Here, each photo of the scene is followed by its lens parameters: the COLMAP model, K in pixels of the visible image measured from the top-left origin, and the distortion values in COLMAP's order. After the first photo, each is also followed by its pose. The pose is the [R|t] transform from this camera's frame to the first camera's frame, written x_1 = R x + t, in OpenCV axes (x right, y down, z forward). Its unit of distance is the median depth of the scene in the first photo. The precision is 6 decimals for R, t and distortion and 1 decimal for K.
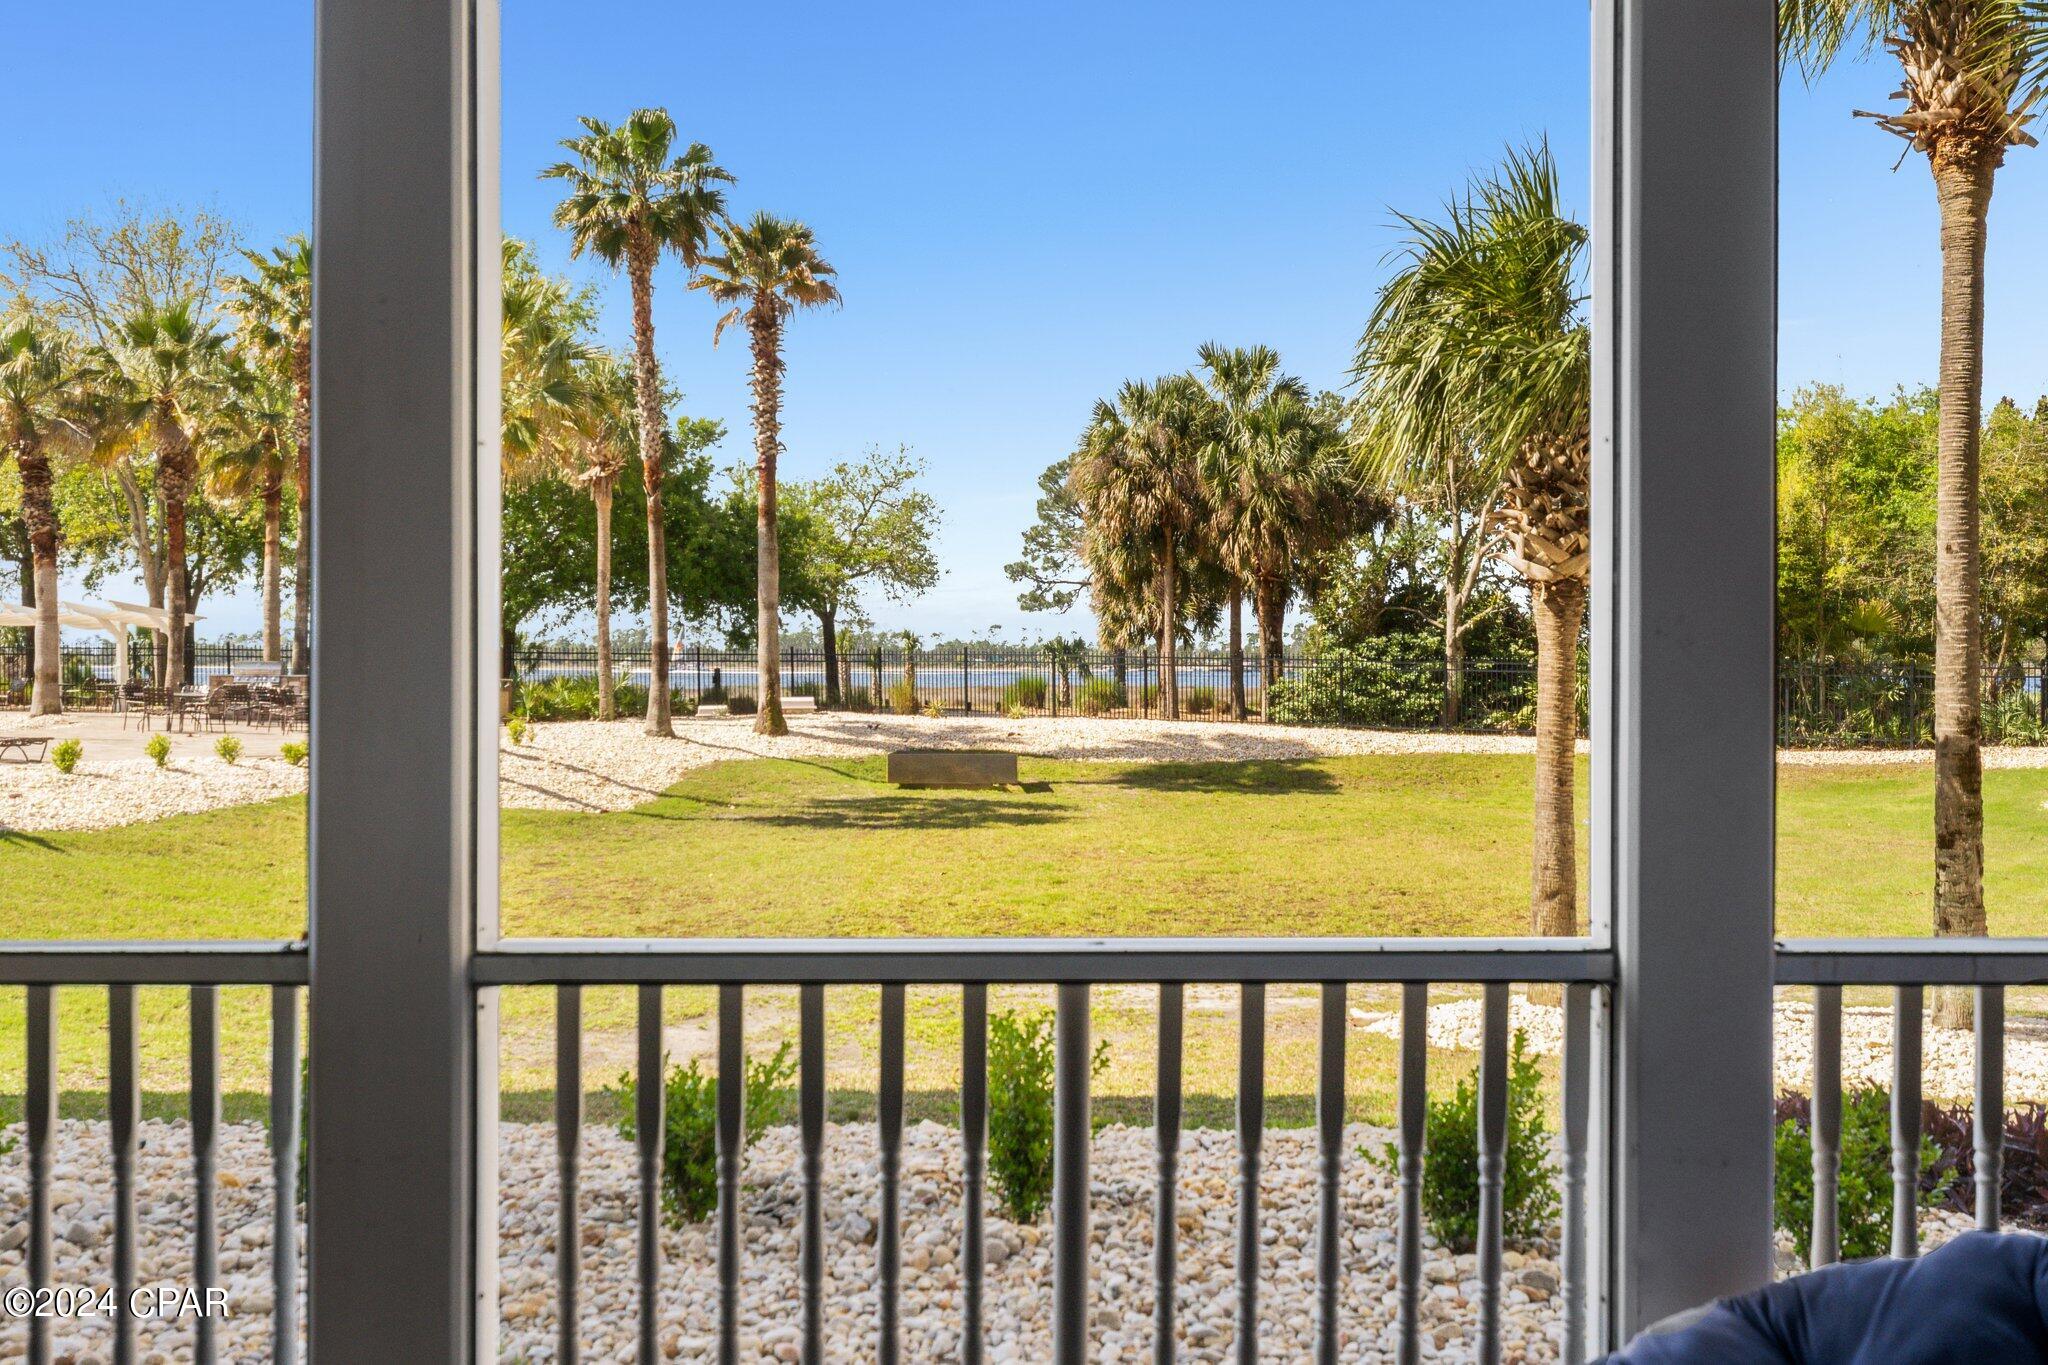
lens RADIAL K [[2050.3, 0, 1021.7], [0, 2050.3, 693.0], [0, 0, 1]] dist [-0.008908, 0.000000]
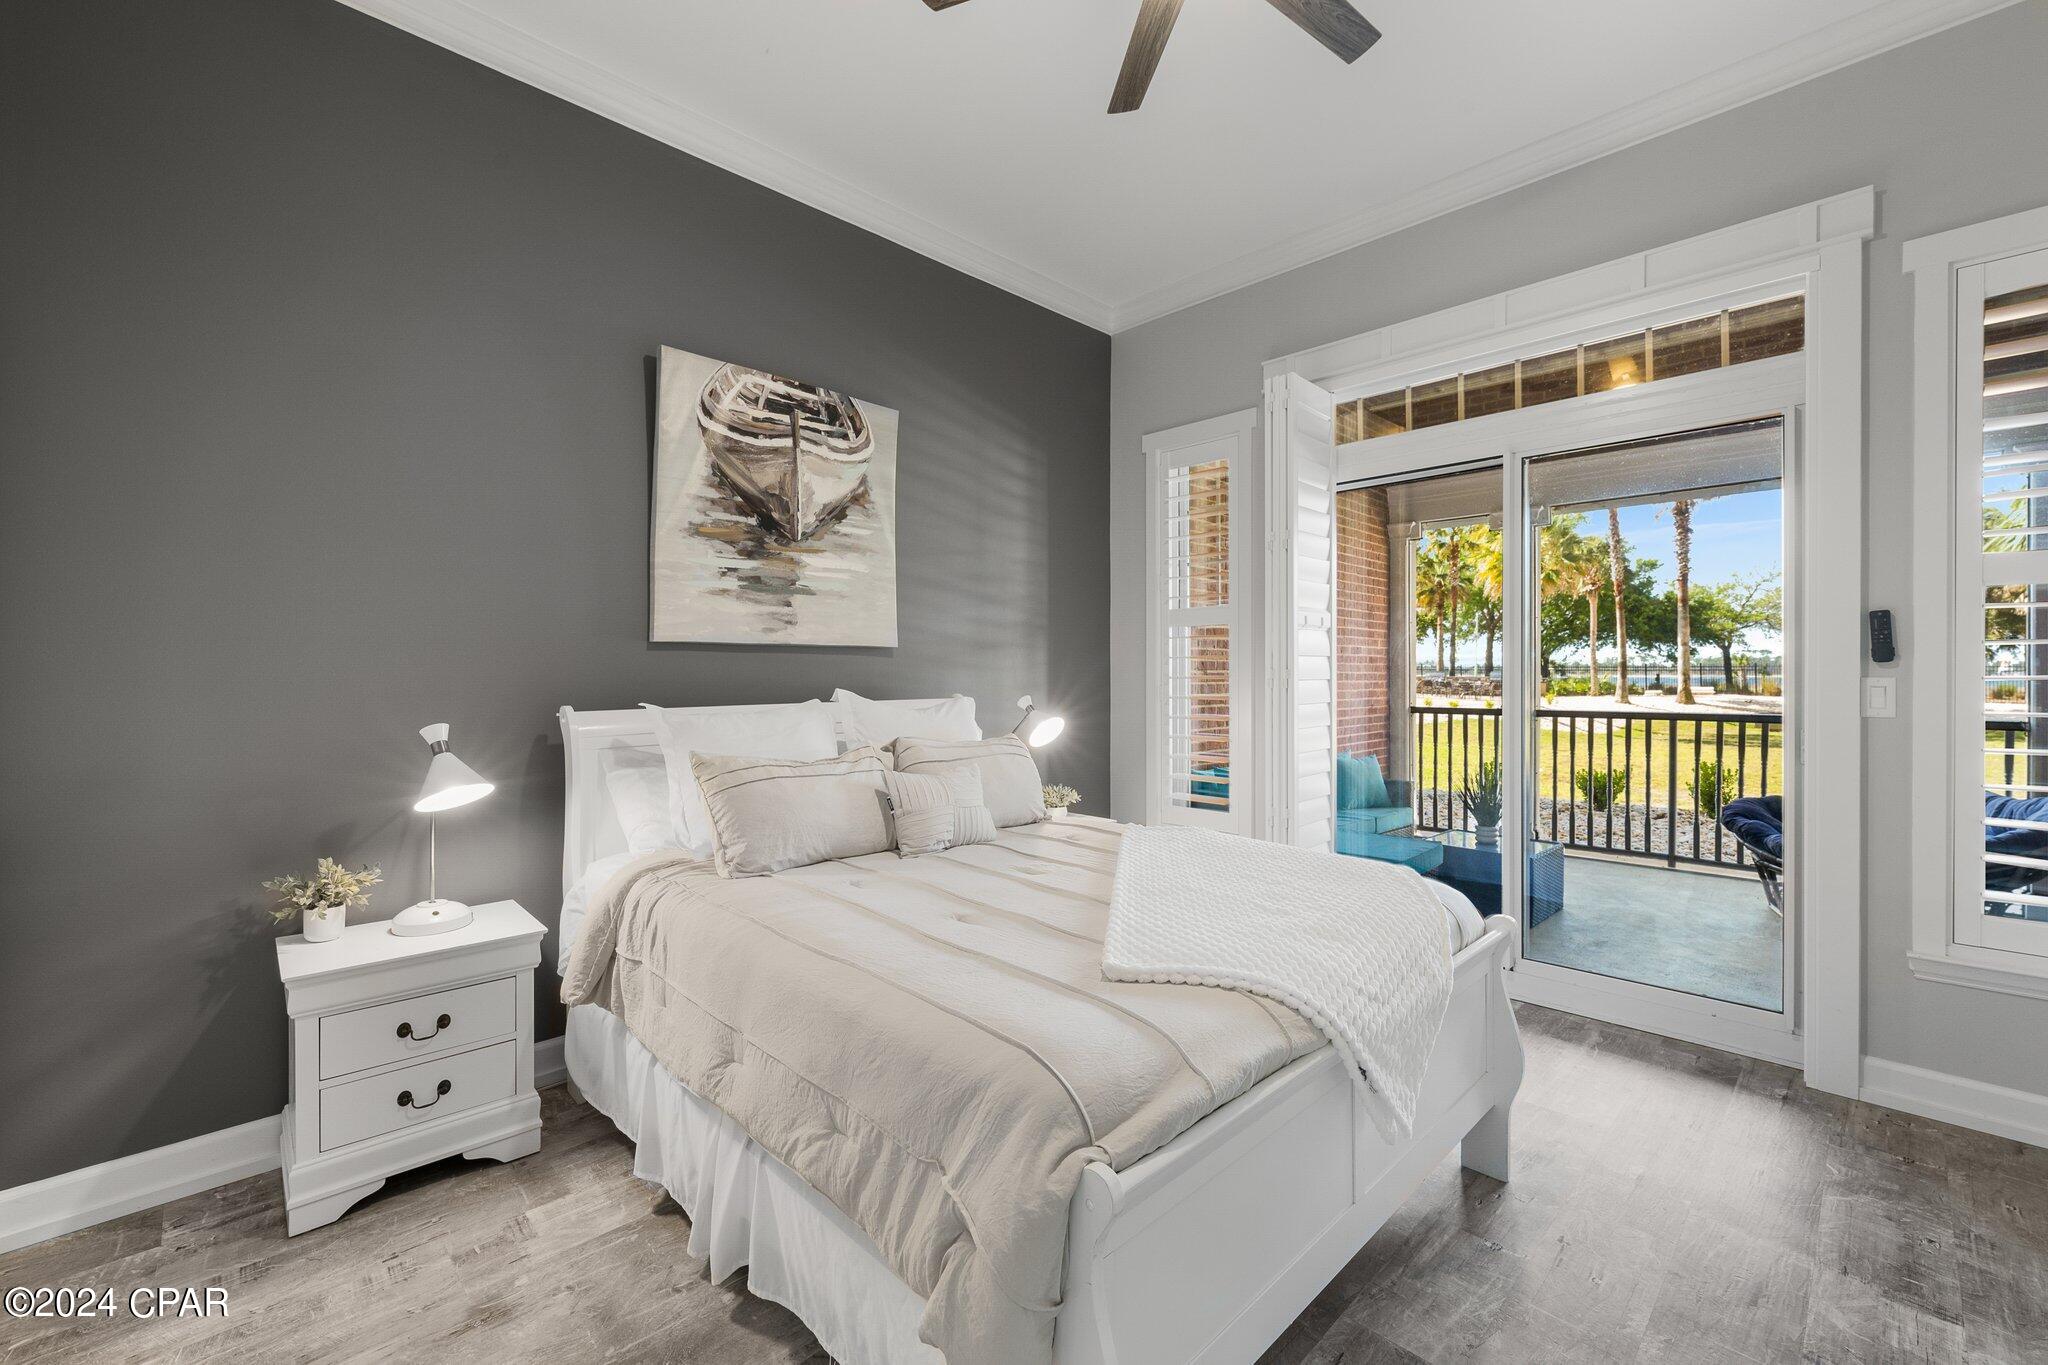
lens RADIAL K [[868.7, 0, 1025.4], [0, 868.7, 680.2], [0, 0, 1]] dist [0.005847, -0.000873]
pose [[0.707097, 0.001305, -0.707115, 0.028919], [-0.007401, 0.999957, -0.005555, 0.004762], [0.707077, 0.009161, 0.707077, -0.111956]]
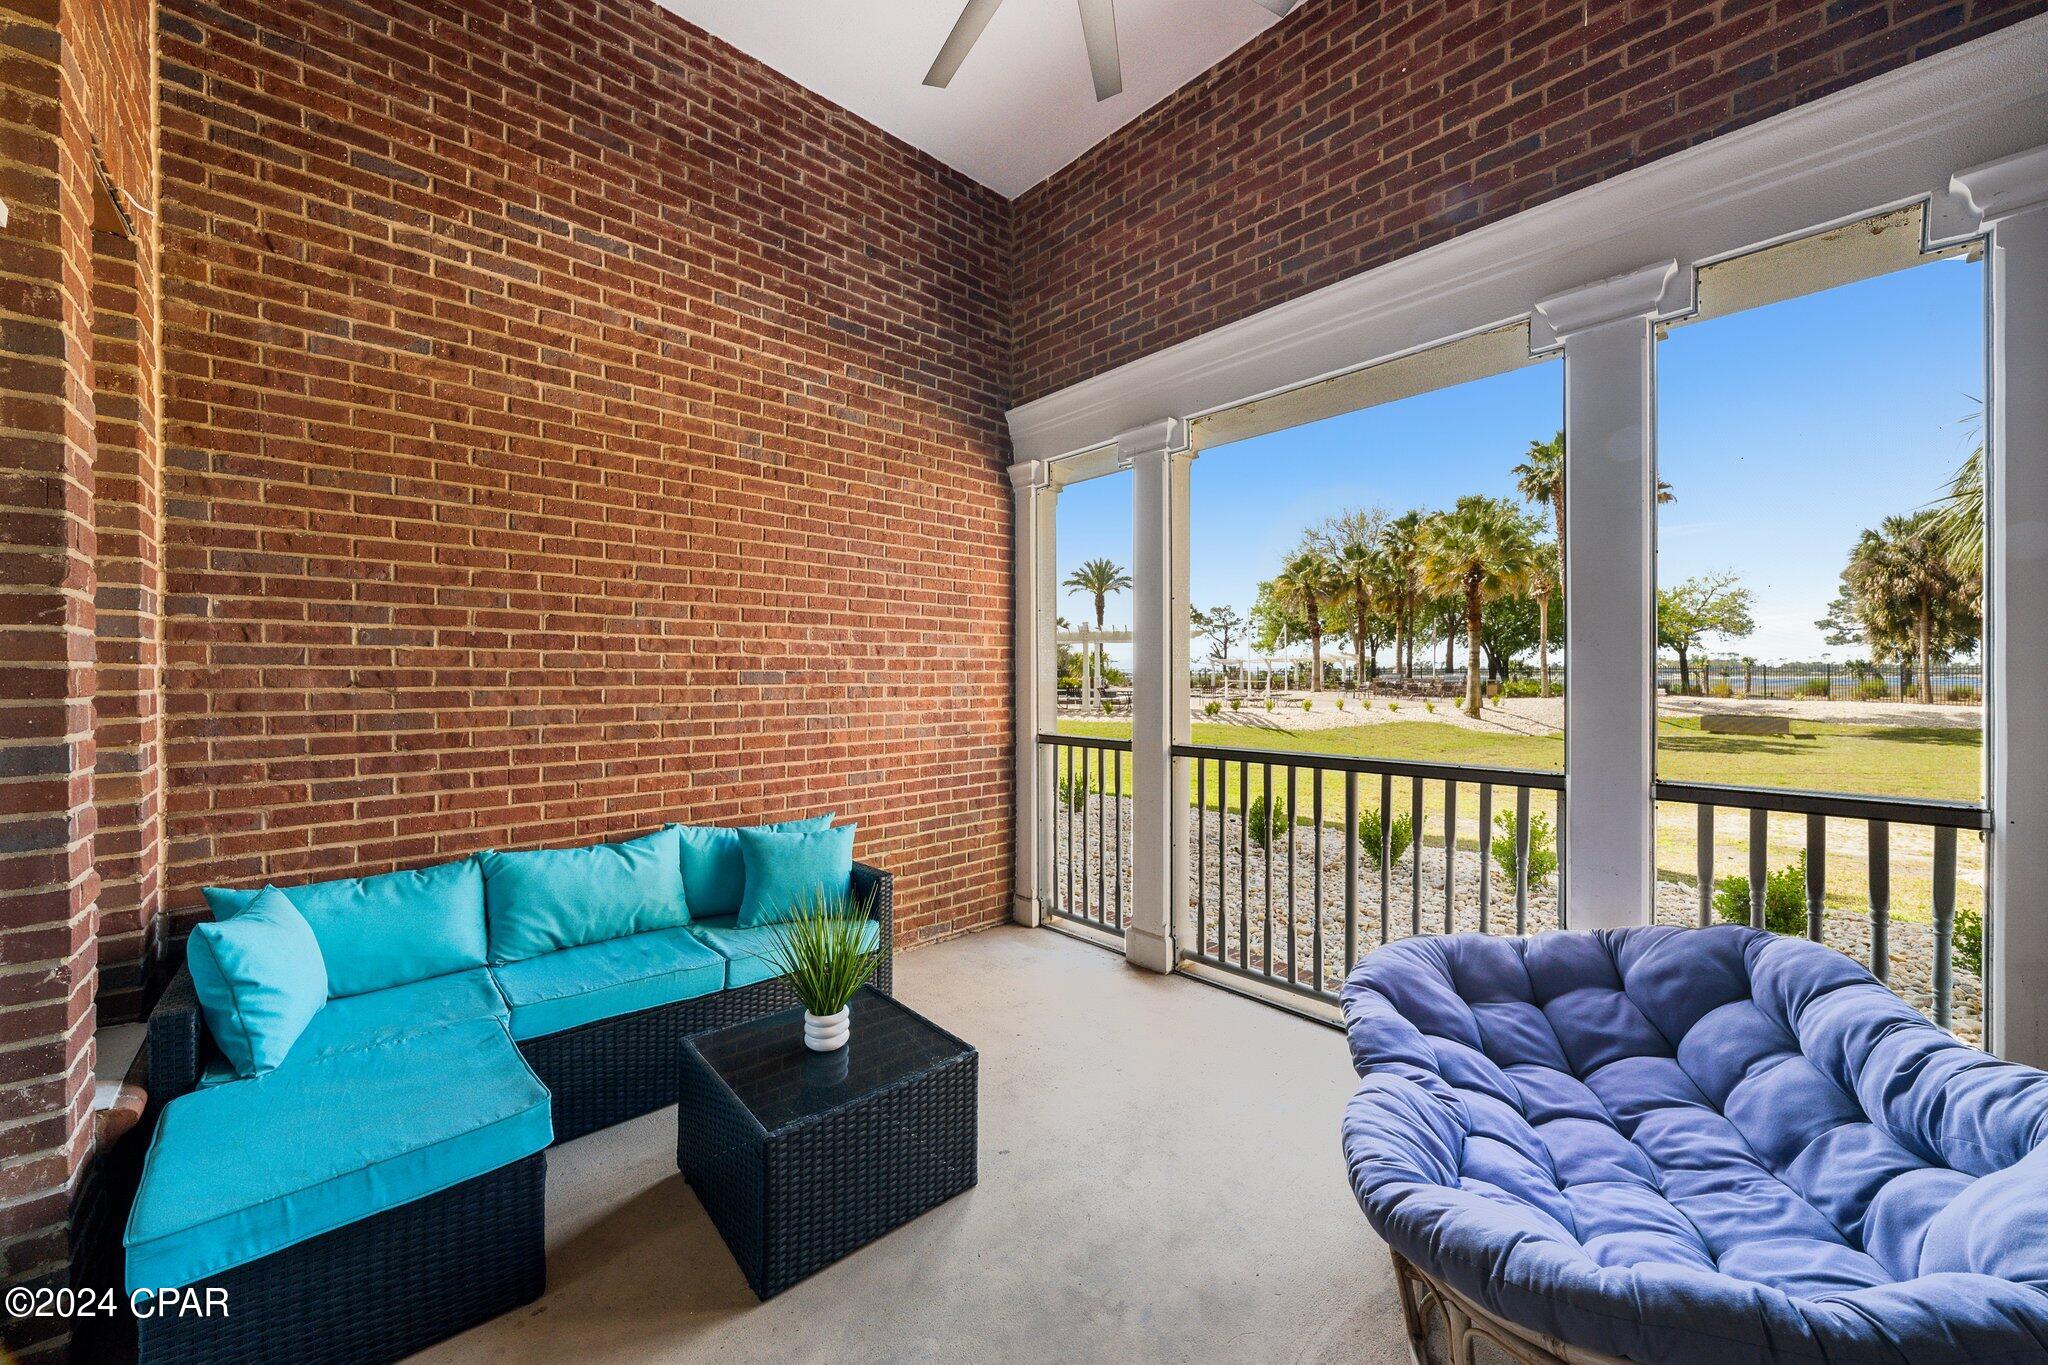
lens RADIAL K [[757.3, 0, 1041.6], [0, 757.3, 676.9], [0, 0, 1]] dist [-0.002679, -0.000151]
pose [[0.677027, -0.002216, -0.735955, 0.036159], [-0.007279, 0.999926, -0.009707, 0.001682], [0.735922, 0.011929, 0.676961, -0.001775]]
